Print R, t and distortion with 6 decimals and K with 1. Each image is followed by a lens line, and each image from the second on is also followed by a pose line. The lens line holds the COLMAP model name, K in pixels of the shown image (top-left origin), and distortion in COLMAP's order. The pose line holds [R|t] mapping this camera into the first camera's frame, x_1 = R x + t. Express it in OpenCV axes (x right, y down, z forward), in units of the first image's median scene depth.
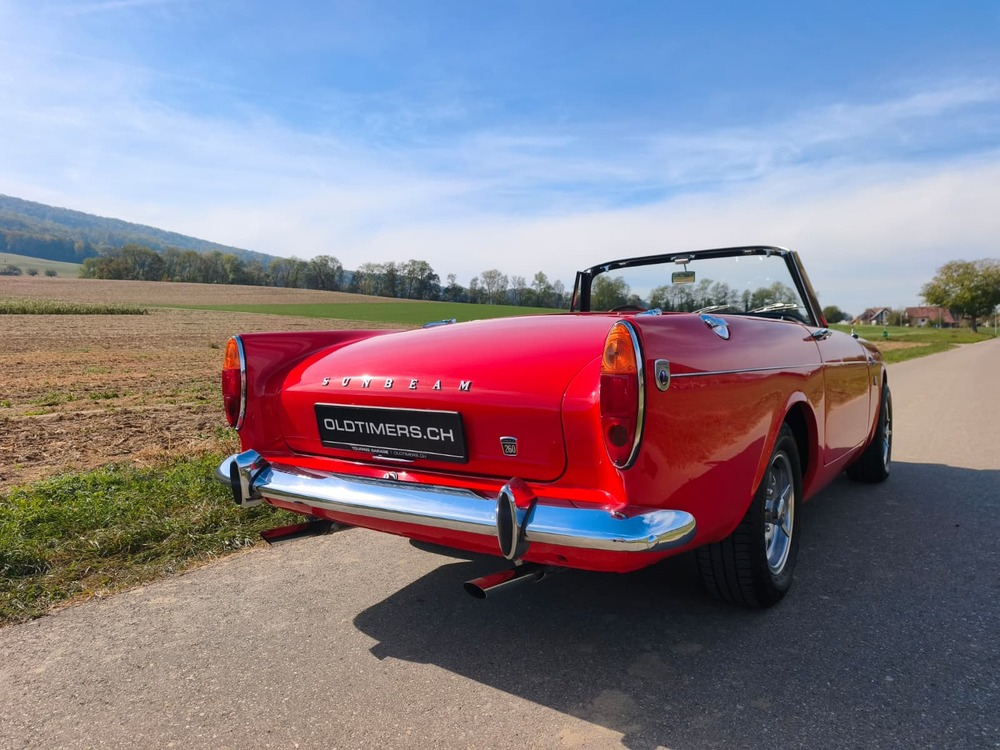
lens RADIAL K [[666.8, 0, 498.3], [0, 666.8, 375.5], [0, 0, 1]] dist [0.025143, -0.035391]
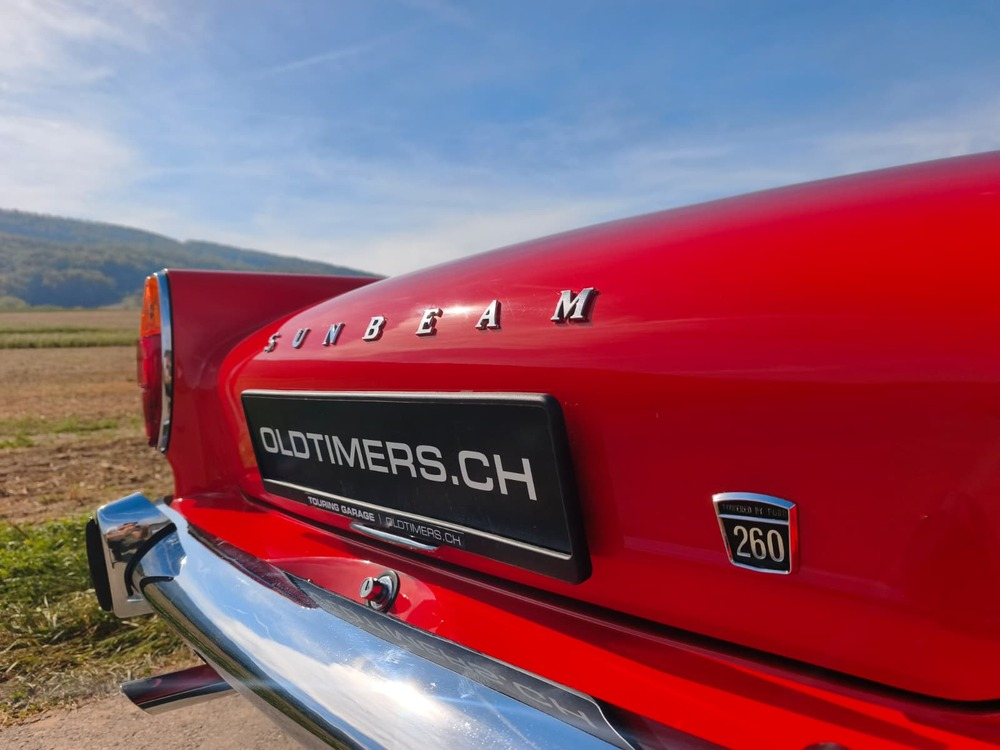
lens RADIAL K [[666.8, 0, 498.3], [0, 666.8, 375.5], [0, 0, 1]] dist [0.025143, -0.035391]
pose [[0.973443, -0.014299, -0.228480, -0.014844], [0.006110, 0.999315, -0.036509, 0.051167], [0.228846, 0.034144, 0.972864, 0.656420]]
